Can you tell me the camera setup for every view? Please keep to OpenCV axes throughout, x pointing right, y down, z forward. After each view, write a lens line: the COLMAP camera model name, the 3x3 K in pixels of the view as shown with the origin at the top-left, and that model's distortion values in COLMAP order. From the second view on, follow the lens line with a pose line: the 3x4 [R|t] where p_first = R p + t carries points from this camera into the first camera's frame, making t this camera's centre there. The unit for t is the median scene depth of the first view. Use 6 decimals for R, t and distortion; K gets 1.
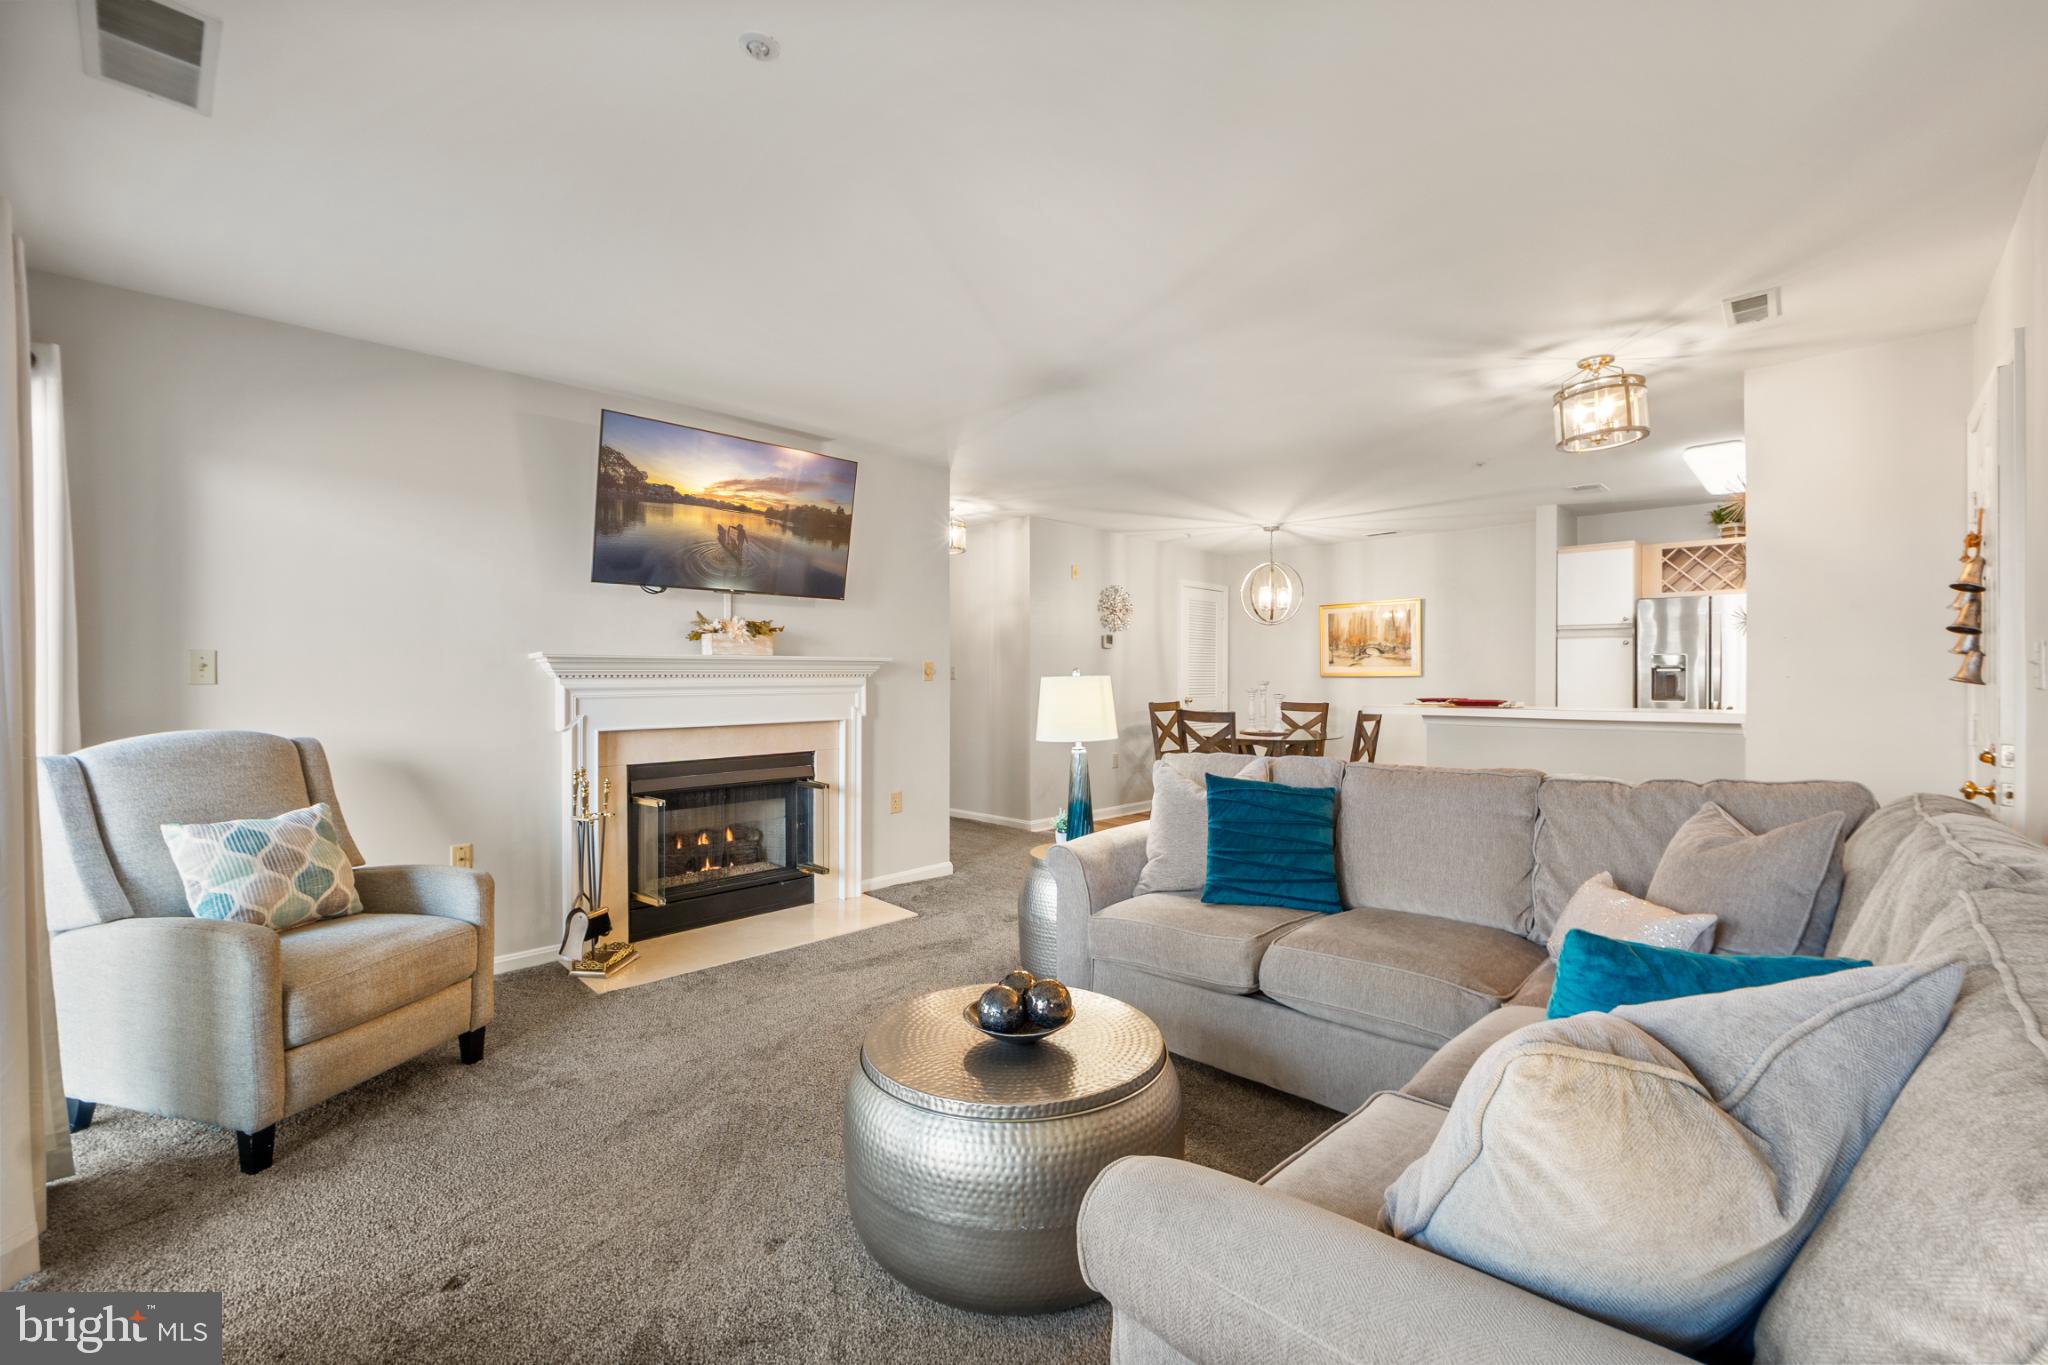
lens RADIAL K [[843.6, 0, 1028.0], [0, 843.6, 676.5], [0, 0, 1]] dist [-0.013718, 0.000189]
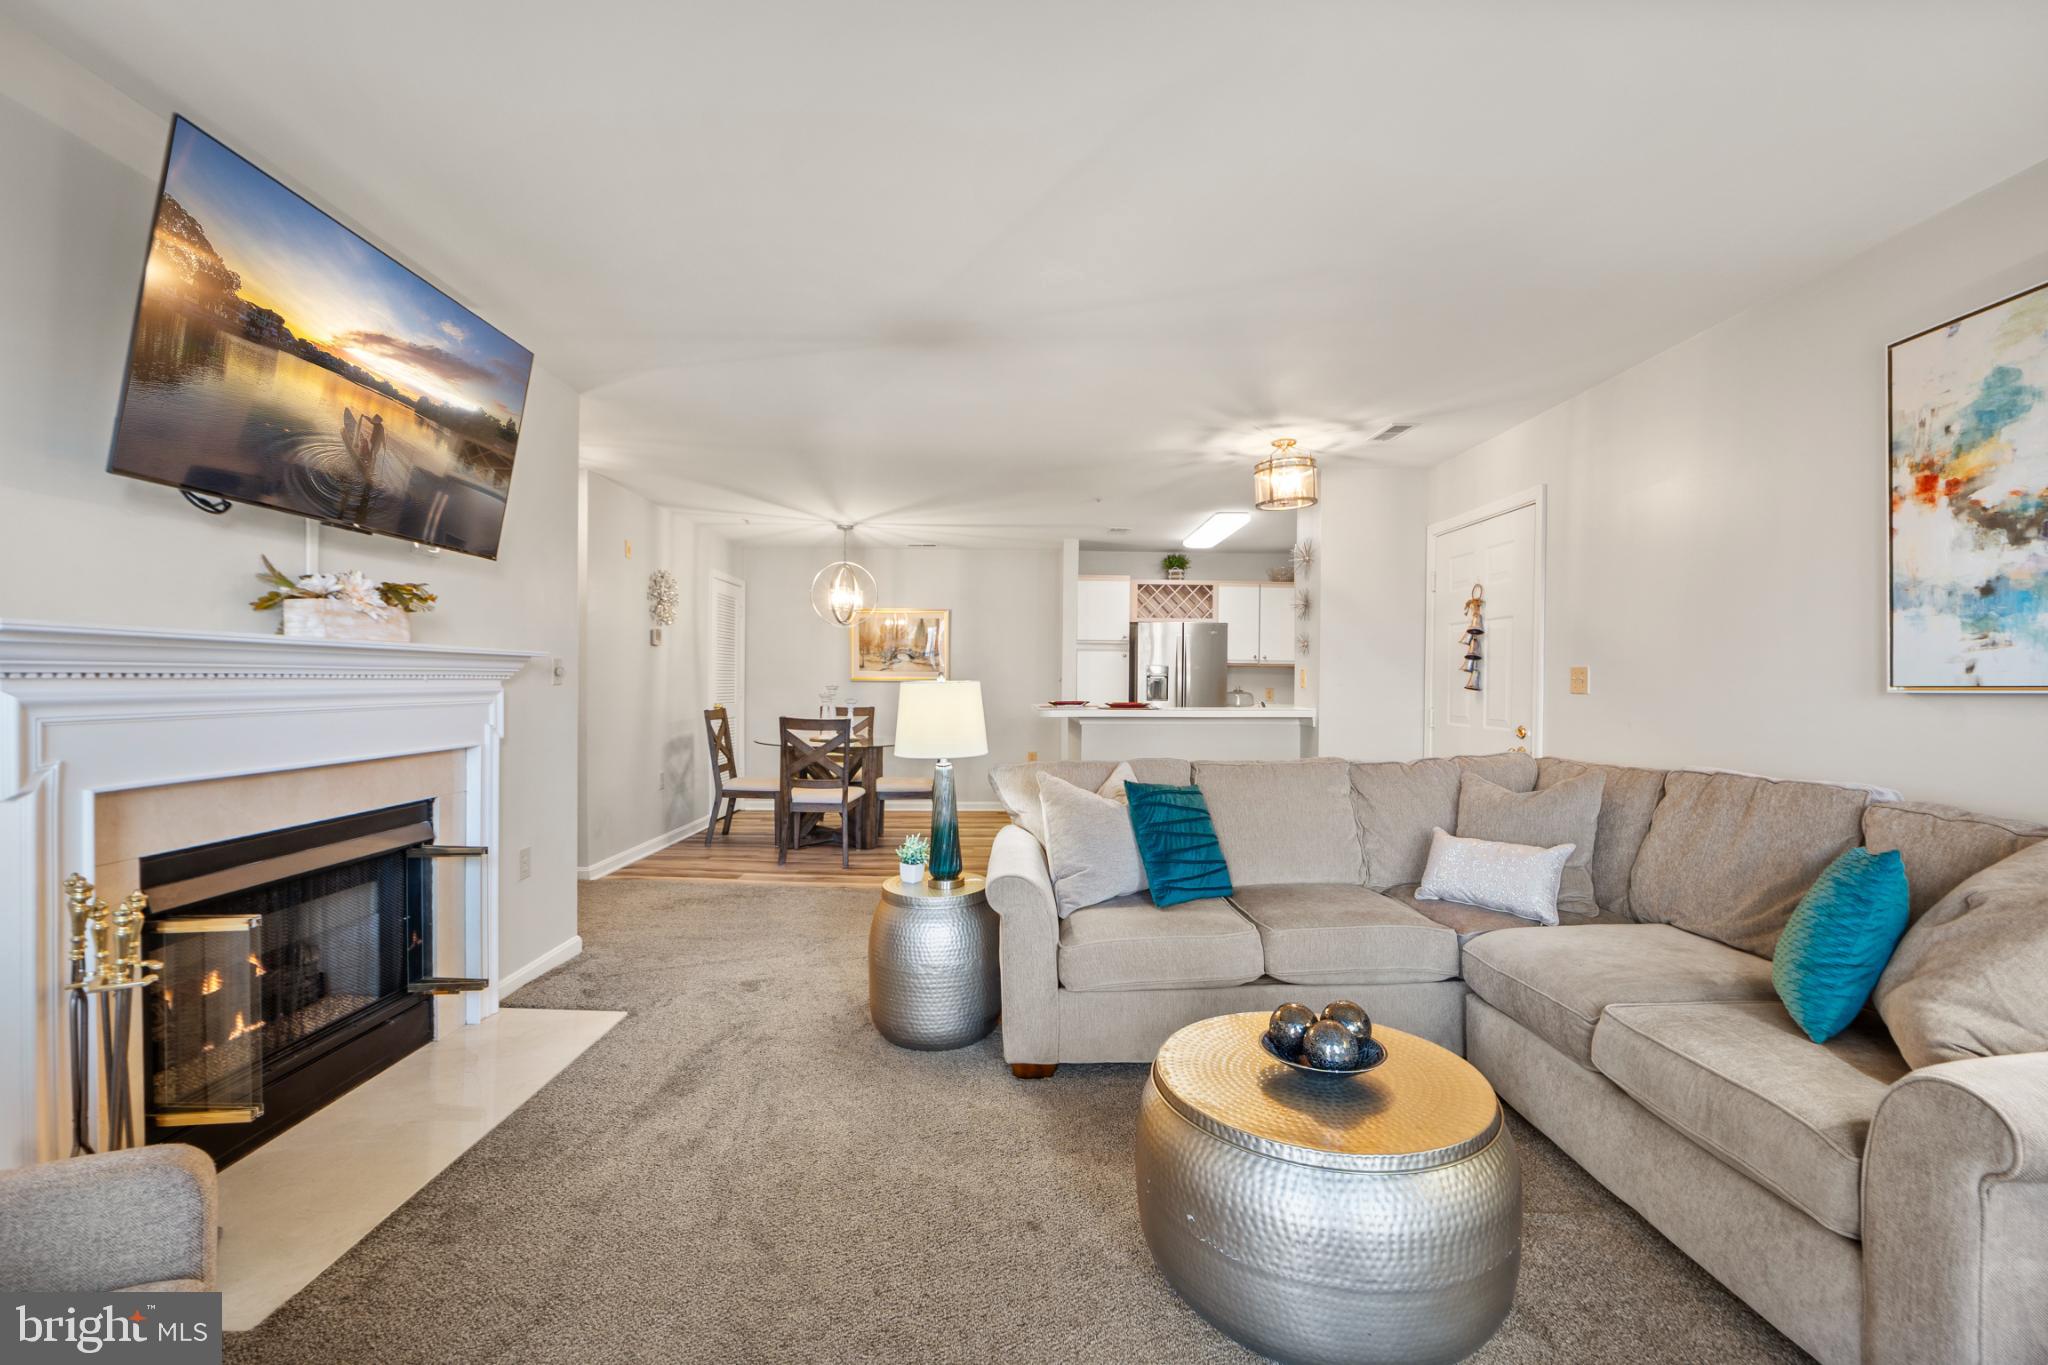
lens RADIAL K [[855.1, 0, 1030.8], [0, 855.1, 687.7], [0, 0, 1]] dist [-0.002108, 0.000182]
pose [[0.706138, -0.000590, 0.708074, -0.425828], [-0.006948, 0.999946, 0.007763, -0.001786], [-0.708040, -0.010401, 0.706096, 0.261565]]
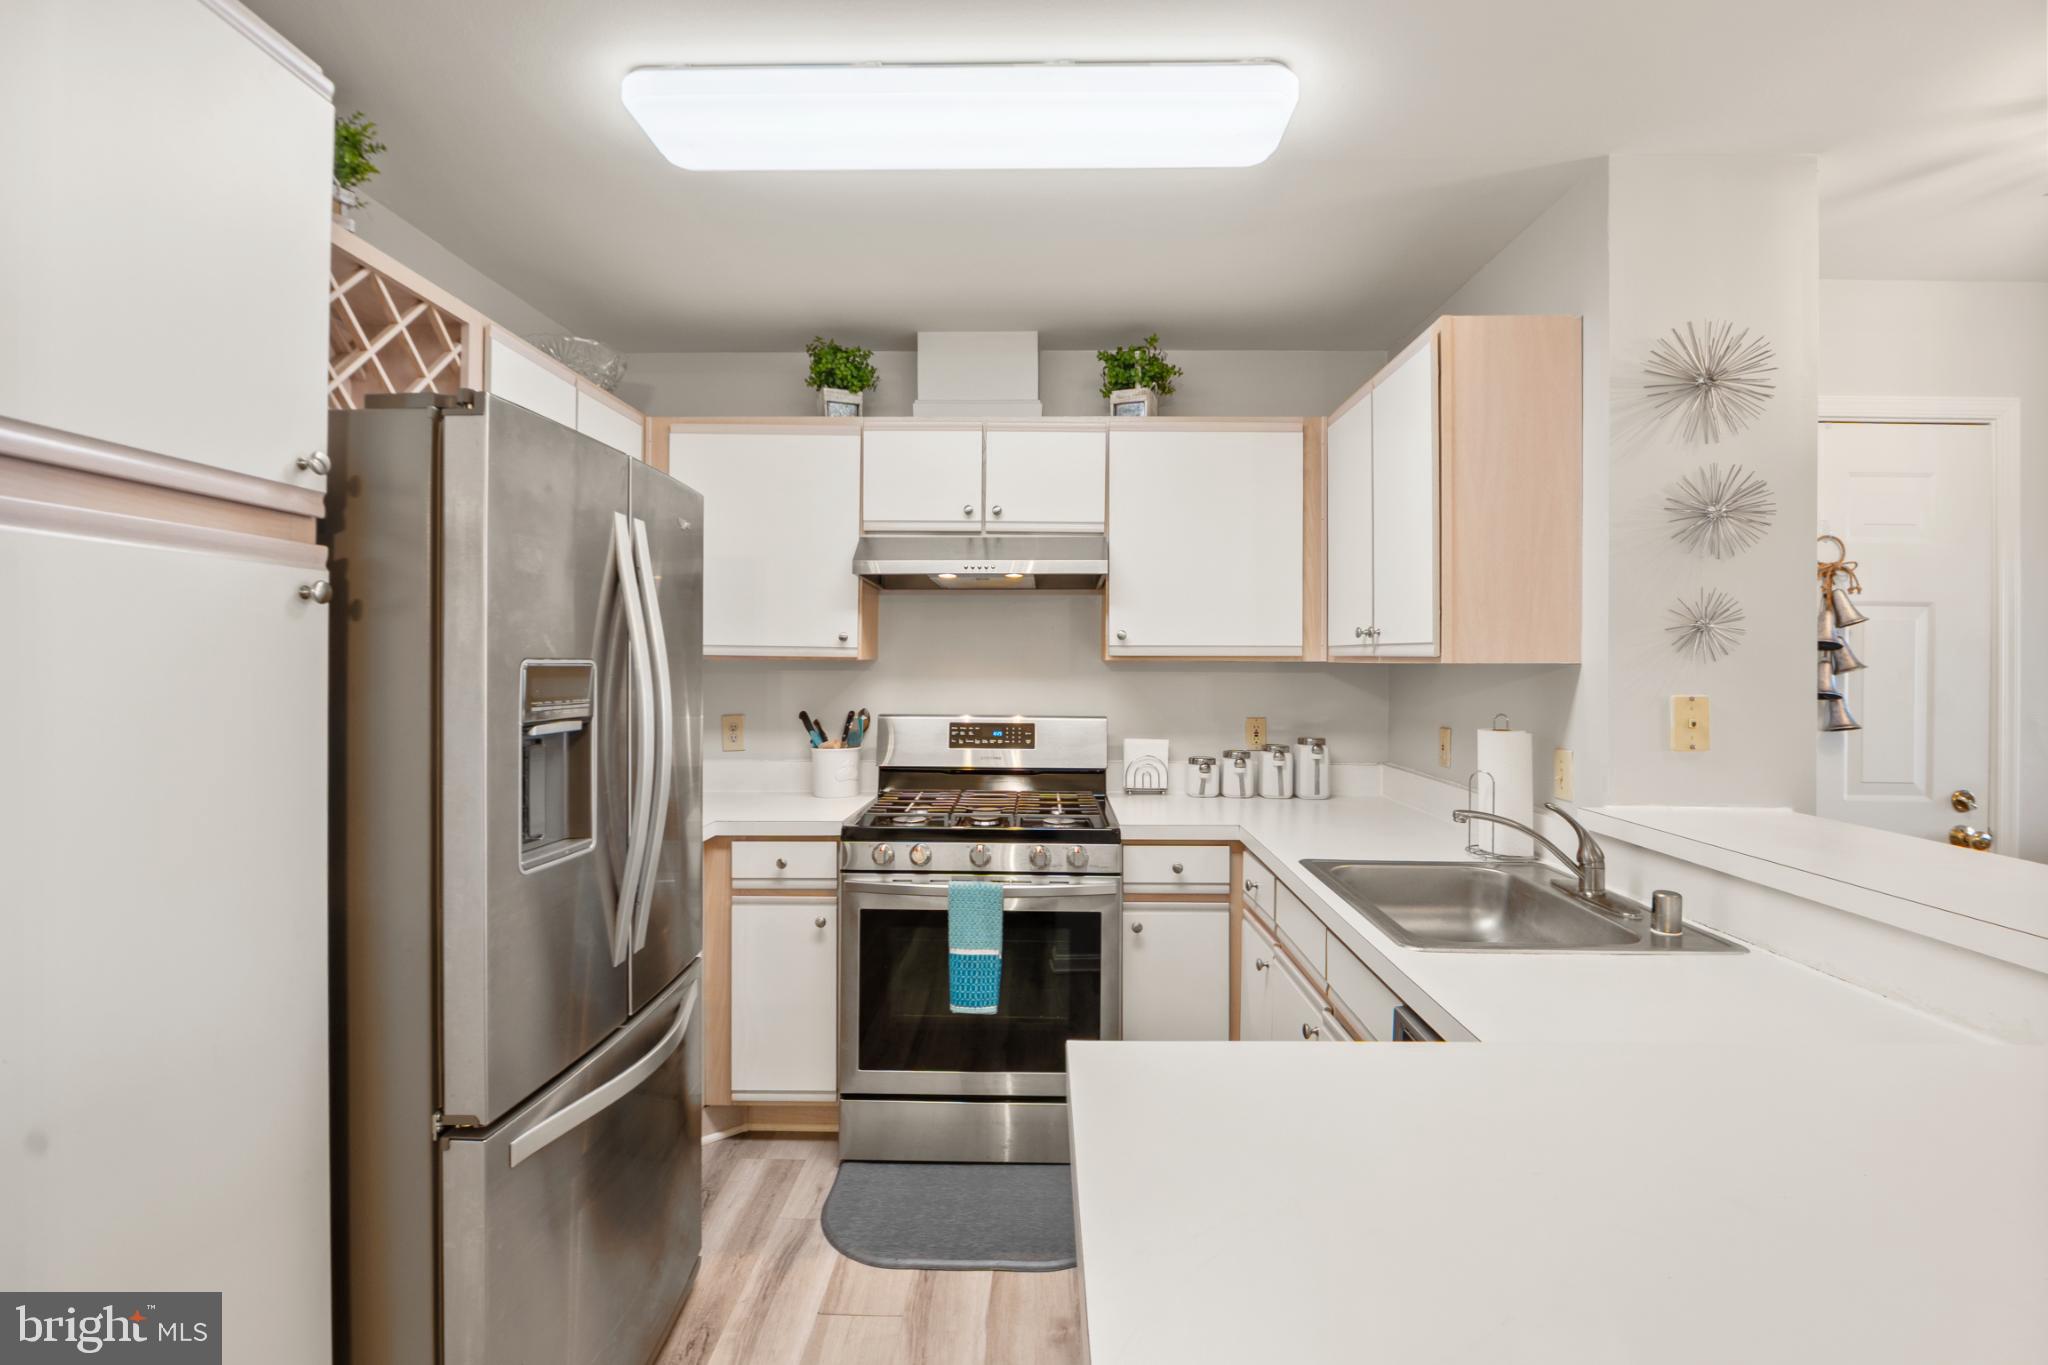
lens RADIAL K [[903.0, 0, 1031.4], [0, 903.0, 665.3], [0, 0, 1]] dist [-0.012401, 0.000383]
pose [[-0.682662, -0.010459, 0.730660, 0.646904], [-0.007589, 0.999945, 0.007223, -0.038866], [-0.730695, -0.000614, -0.682704, 1.431919]]
